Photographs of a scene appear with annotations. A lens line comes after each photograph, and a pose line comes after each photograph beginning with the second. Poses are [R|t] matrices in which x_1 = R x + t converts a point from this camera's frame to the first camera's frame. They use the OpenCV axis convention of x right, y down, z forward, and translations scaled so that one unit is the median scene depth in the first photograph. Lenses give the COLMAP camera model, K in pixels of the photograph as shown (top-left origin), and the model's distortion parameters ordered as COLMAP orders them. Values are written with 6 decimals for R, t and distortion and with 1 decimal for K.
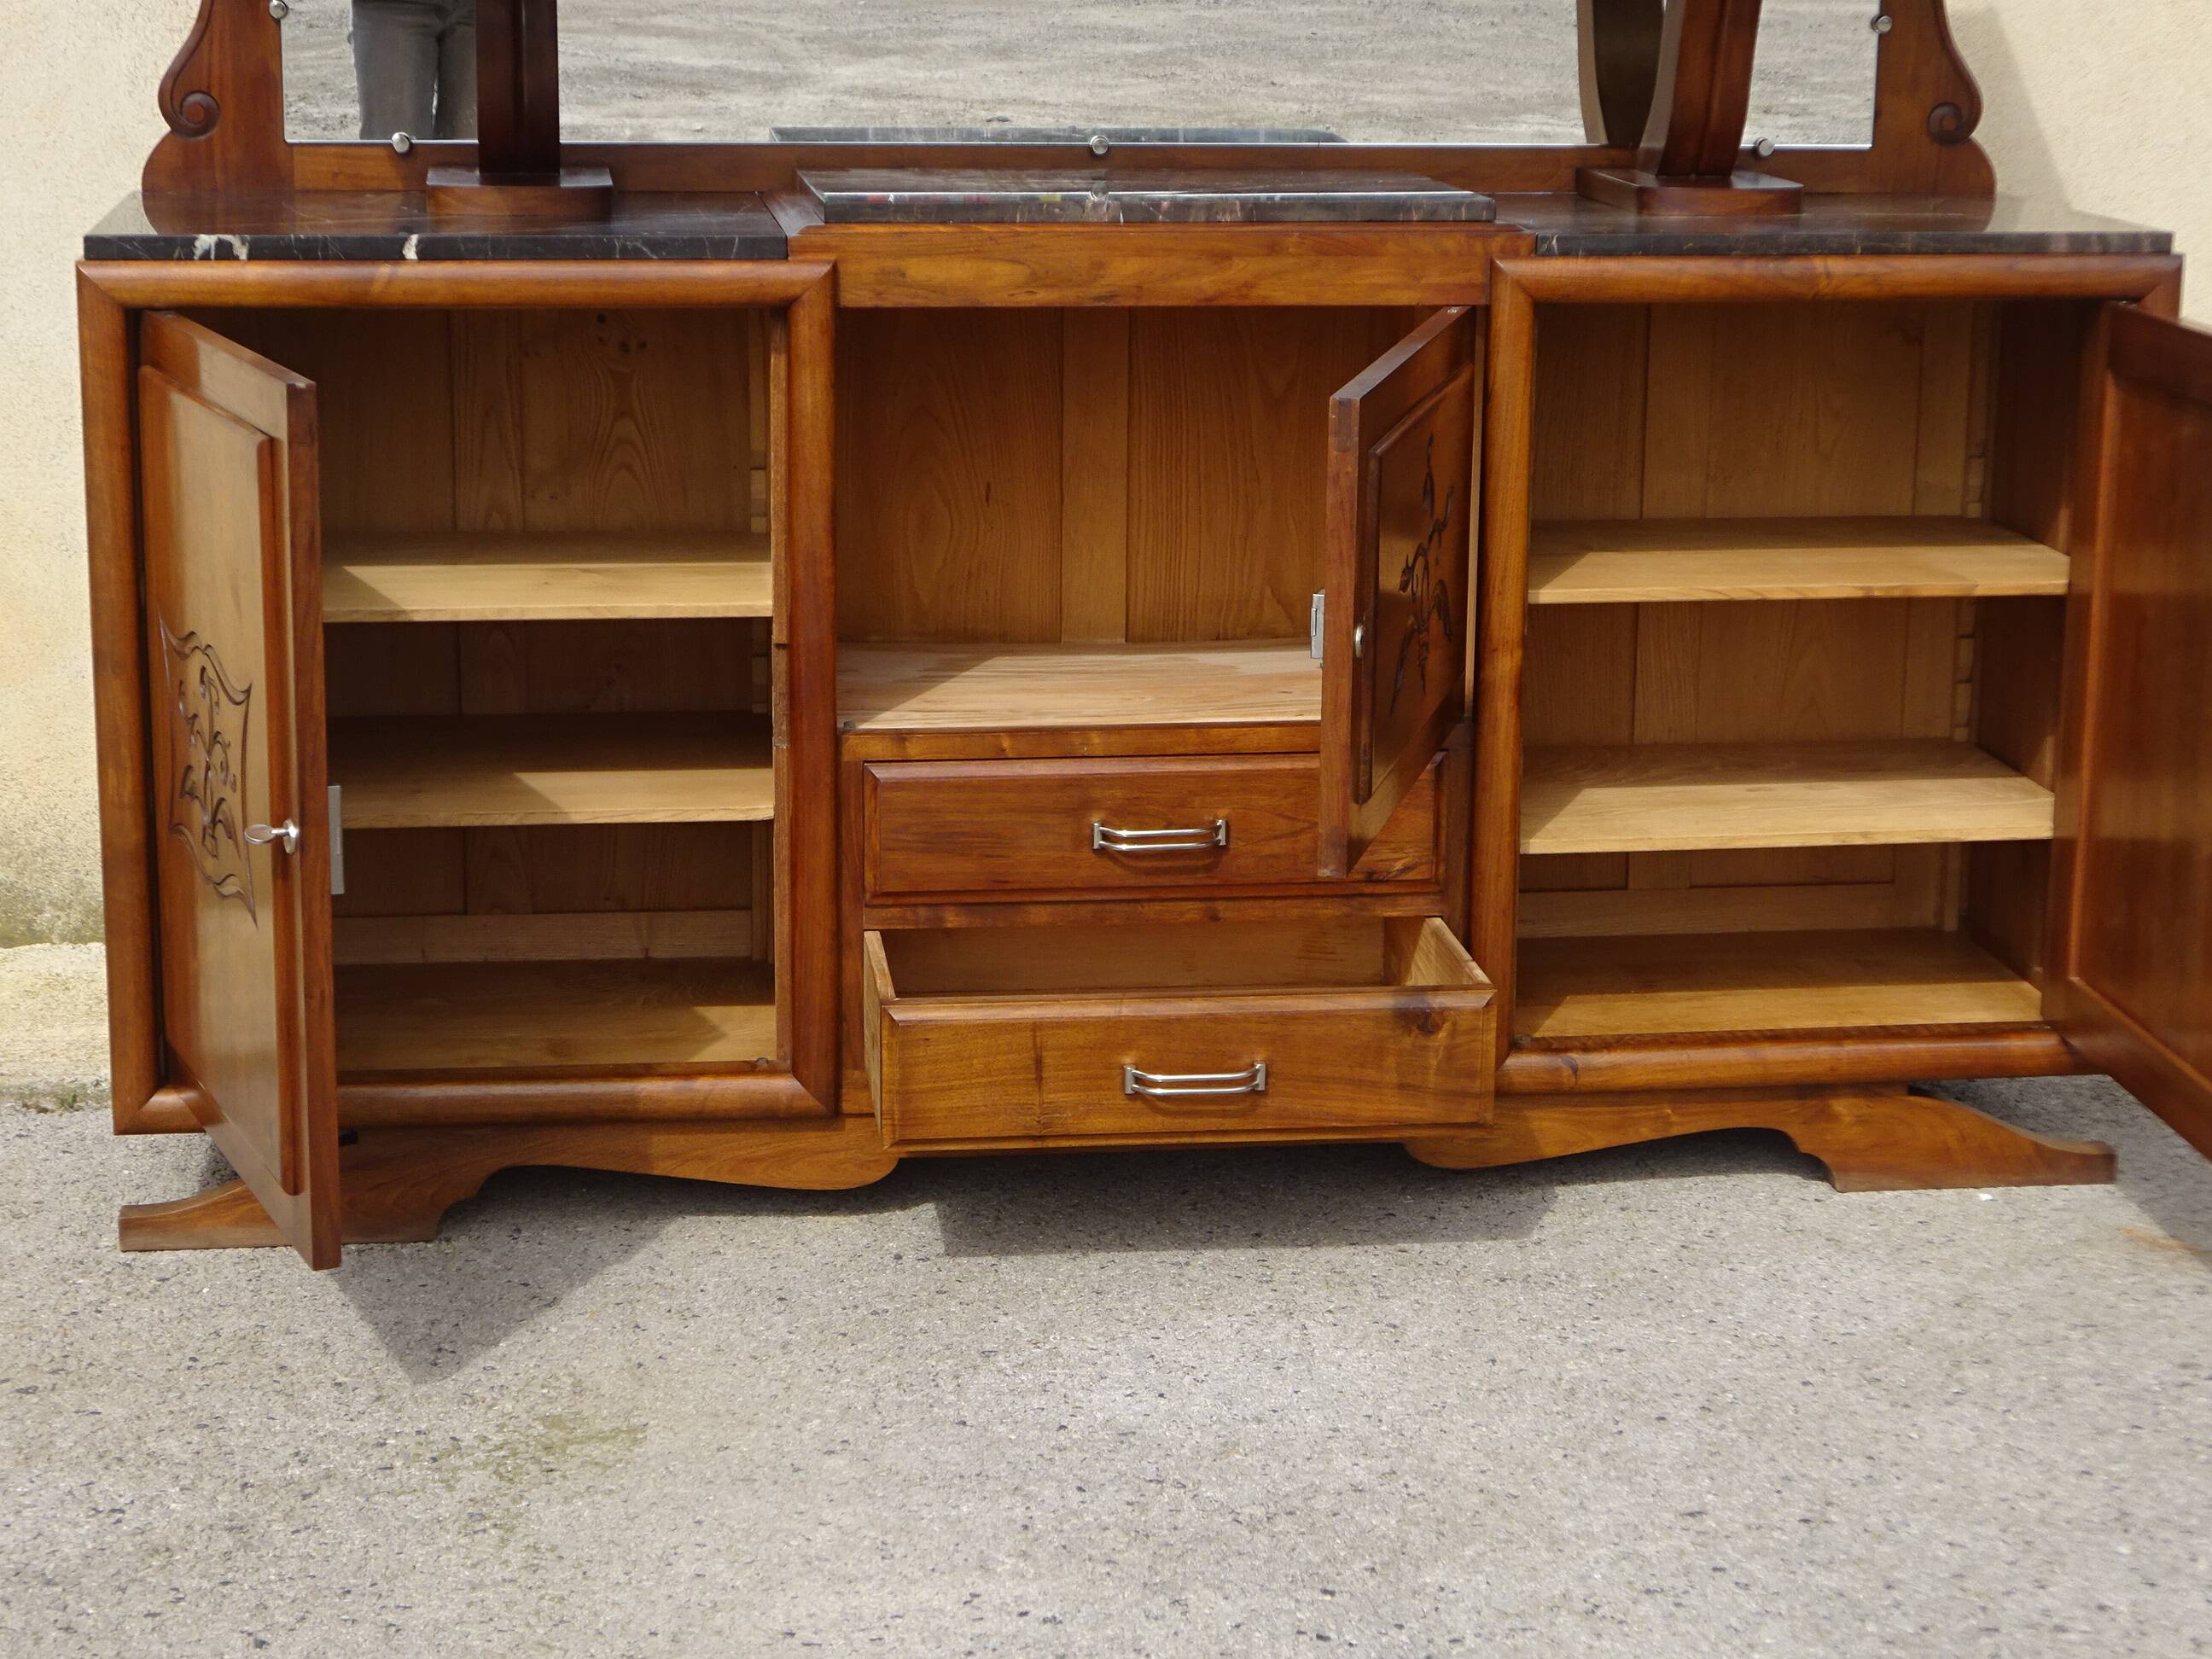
lens RADIAL K [[4142.4, 0, 1106.0], [0, 4142.4, 829.5], [0, 0, 1]] dist [0.017237, -0.017252]
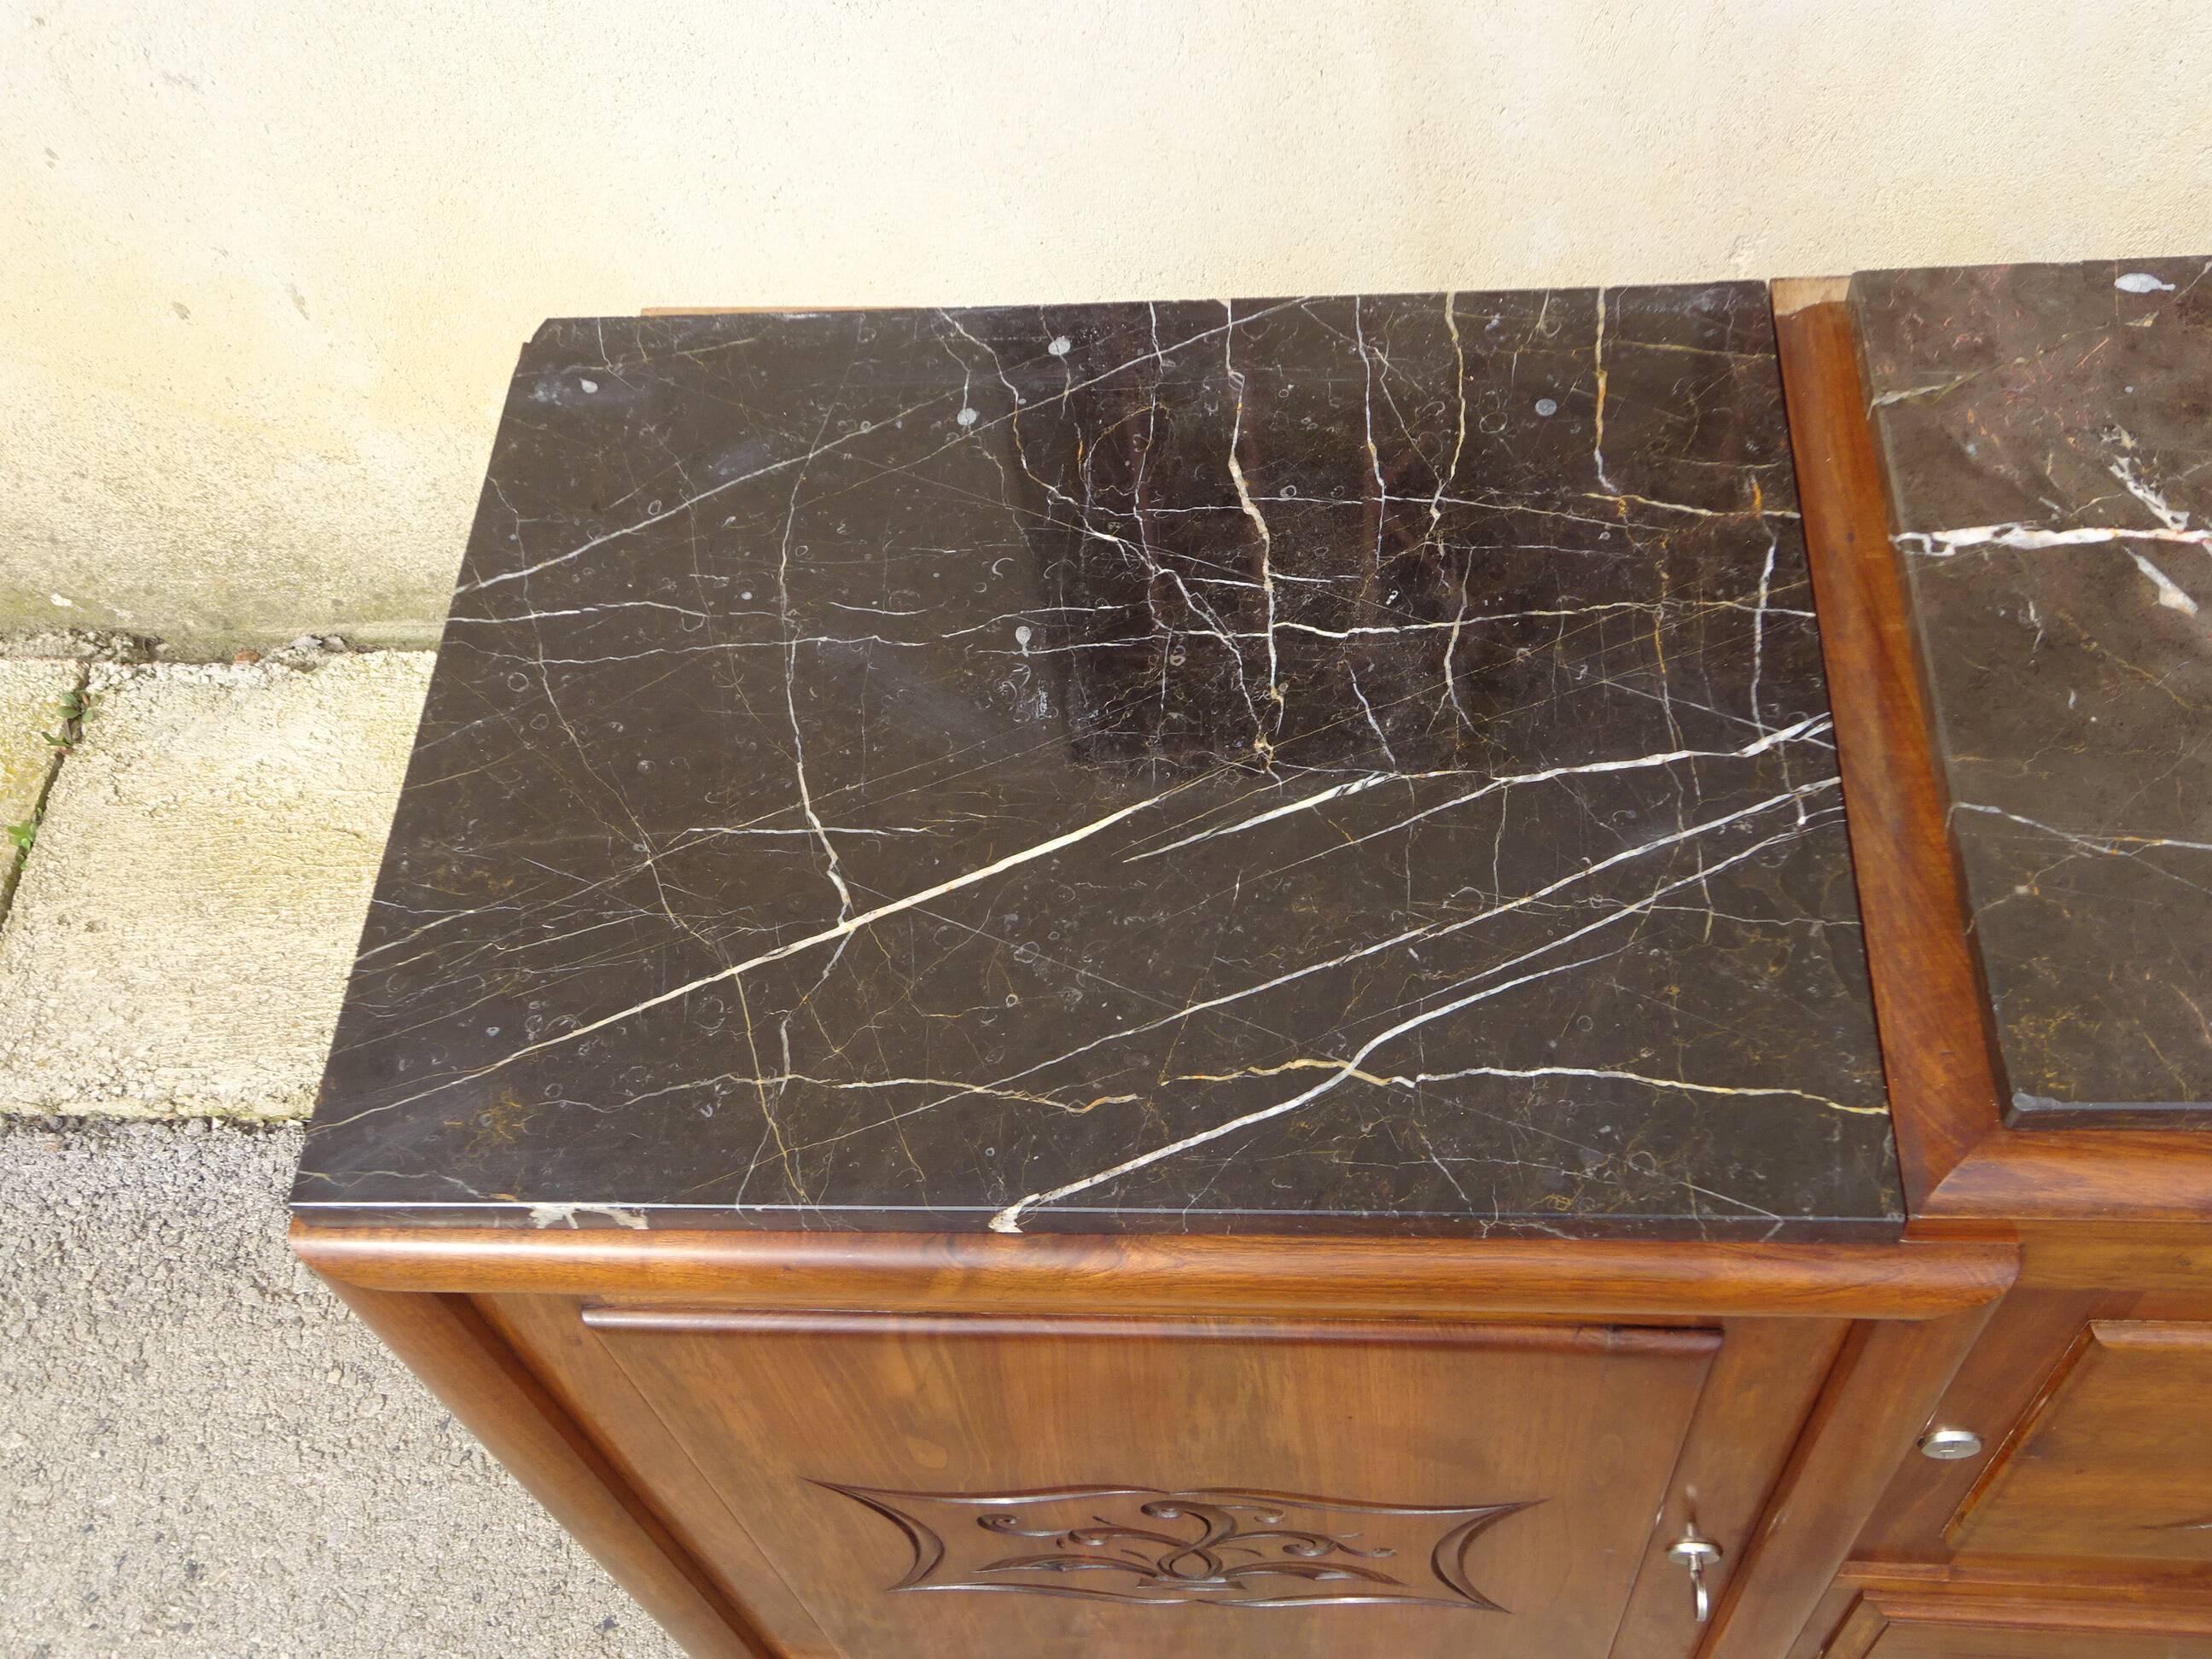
lens RADIAL K [[2271.6, 0, 1106.0], [0, 2271.6, 829.5], [0, 0, 1]] dist [0.038265, -0.001142]
pose [[0.976192, 0.103216, -0.190776, -0.113895], [0.057119, 0.726160, 0.685149, -0.325485], [0.209252, -0.679734, 0.702976, 0.844934]]
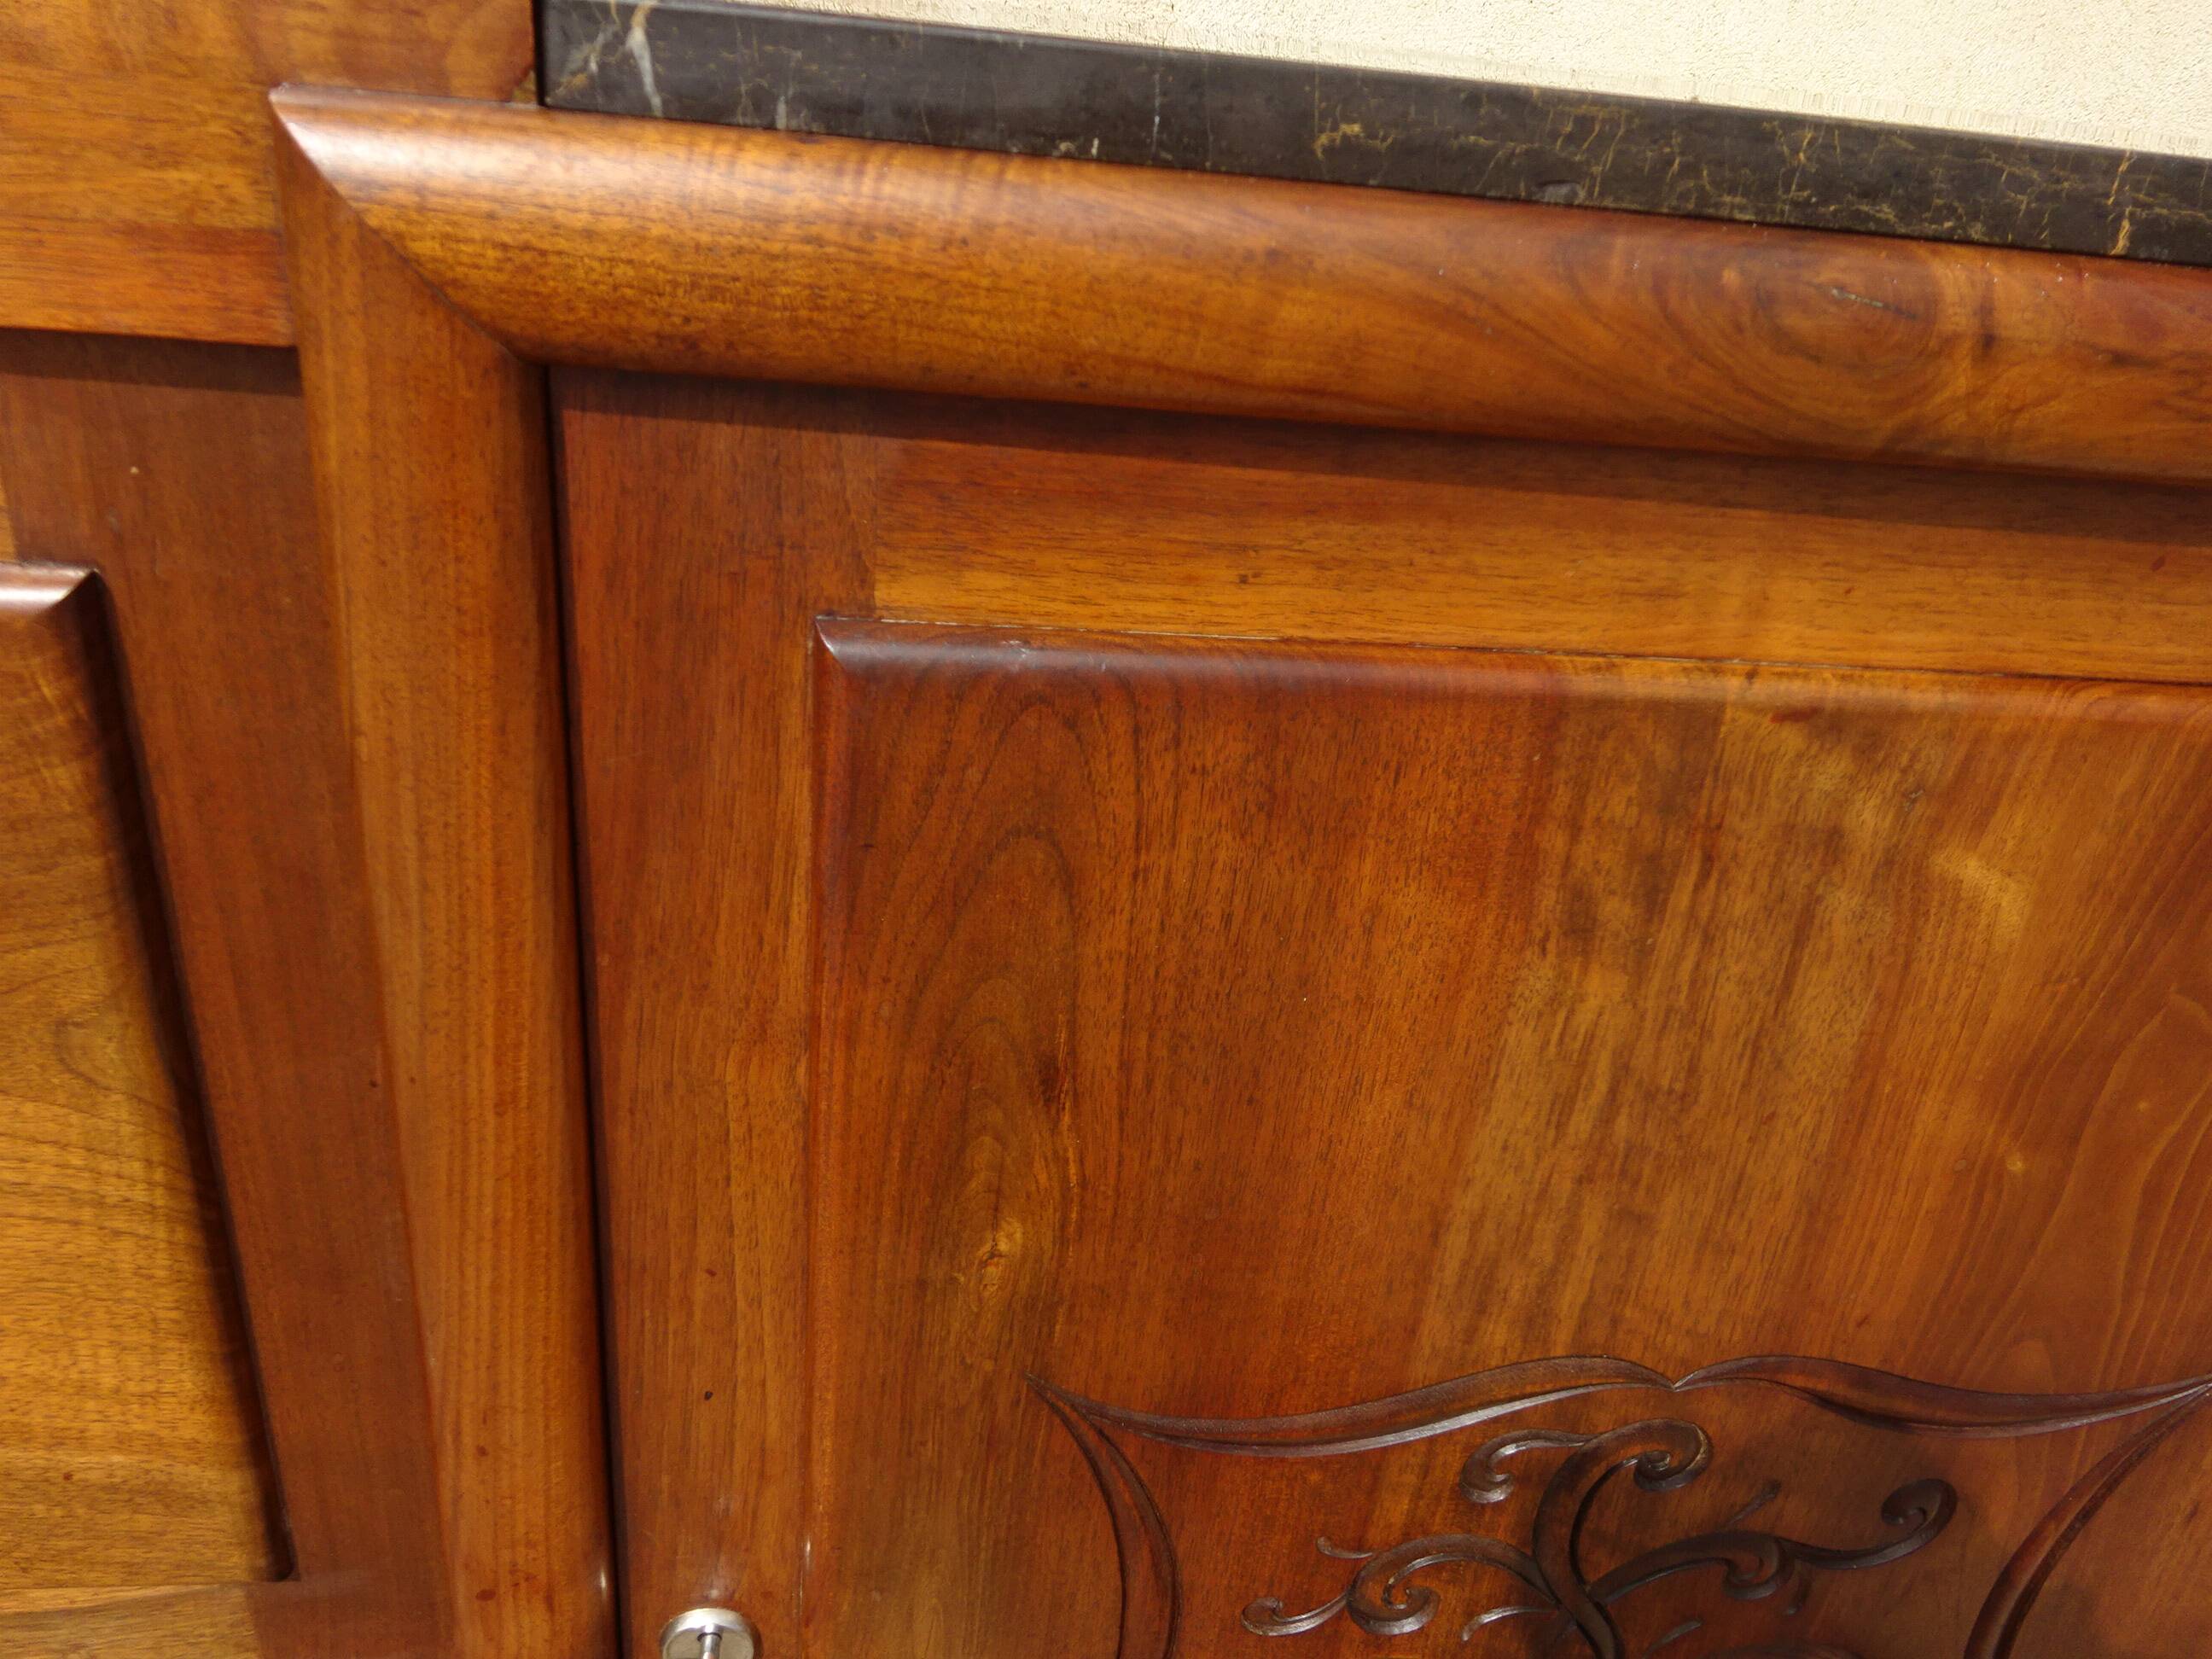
lens RADIAL K [[1614.7, 0, 1106.0], [0, 1614.7, 829.5], [0, 0, 1]] dist [-0.004603, -0.001393]
pose [[0.995664, 0.092250, 0.011933, 0.134300], [-0.092393, 0.965943, 0.241699, -0.128783], [0.010770, -0.241754, 0.970278, 0.936249]]
